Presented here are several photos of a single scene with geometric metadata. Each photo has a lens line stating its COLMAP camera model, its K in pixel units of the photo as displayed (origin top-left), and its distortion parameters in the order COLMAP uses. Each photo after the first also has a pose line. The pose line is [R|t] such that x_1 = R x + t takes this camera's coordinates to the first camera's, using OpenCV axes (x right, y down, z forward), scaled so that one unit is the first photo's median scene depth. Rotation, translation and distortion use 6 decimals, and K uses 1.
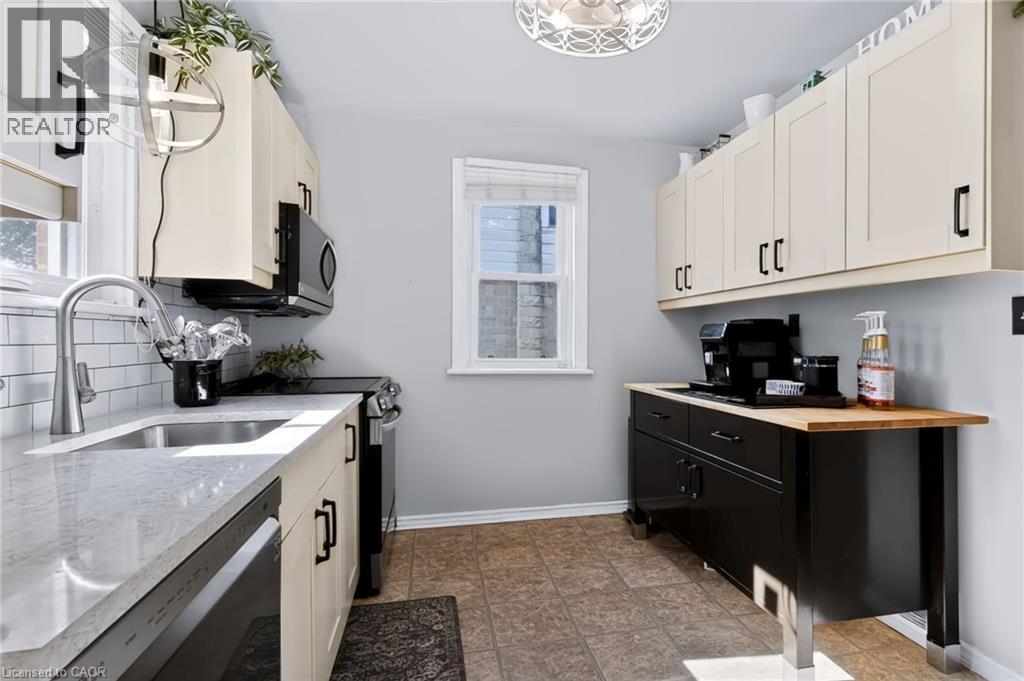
lens RADIAL K [[496.4, 0, 507.8], [0, 496.4, 343.8], [0, 0, 1]] dist [0.001523, 0.000377]
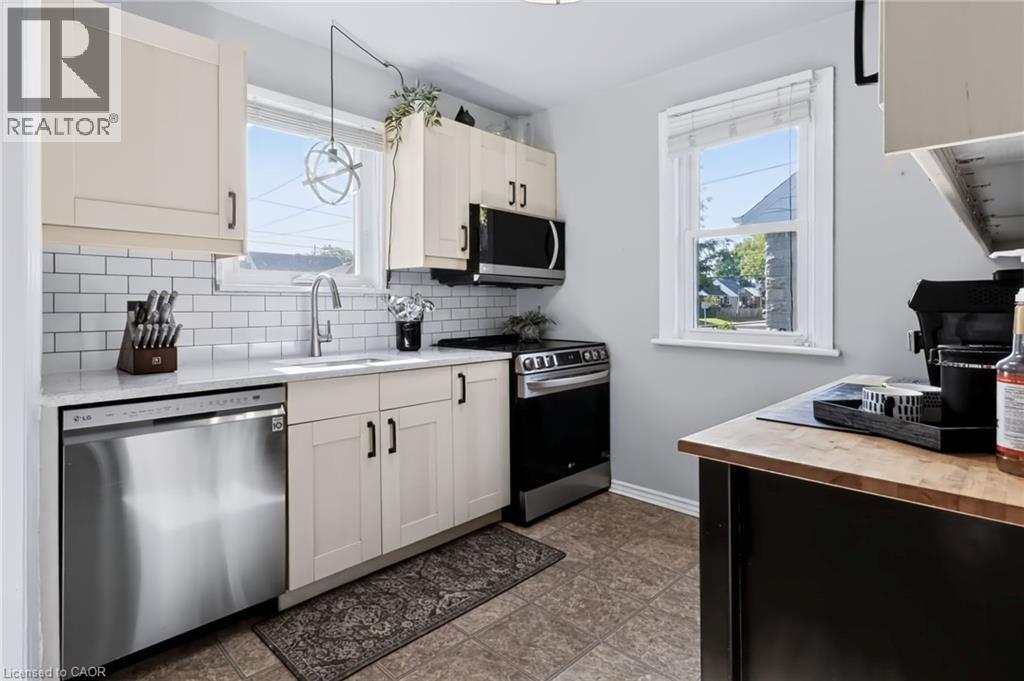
lens RADIAL K [[515.9, 0, 512.9], [0, 515.9, 310.3], [0, 0, 1]] dist [-0.002378, 0.000044]
pose [[0.559362, 0.008456, -0.828881, 0.697759], [-0.004717, 0.999964, 0.007018, -0.010530], [0.828910, -0.000016, 0.559381, 0.292045]]
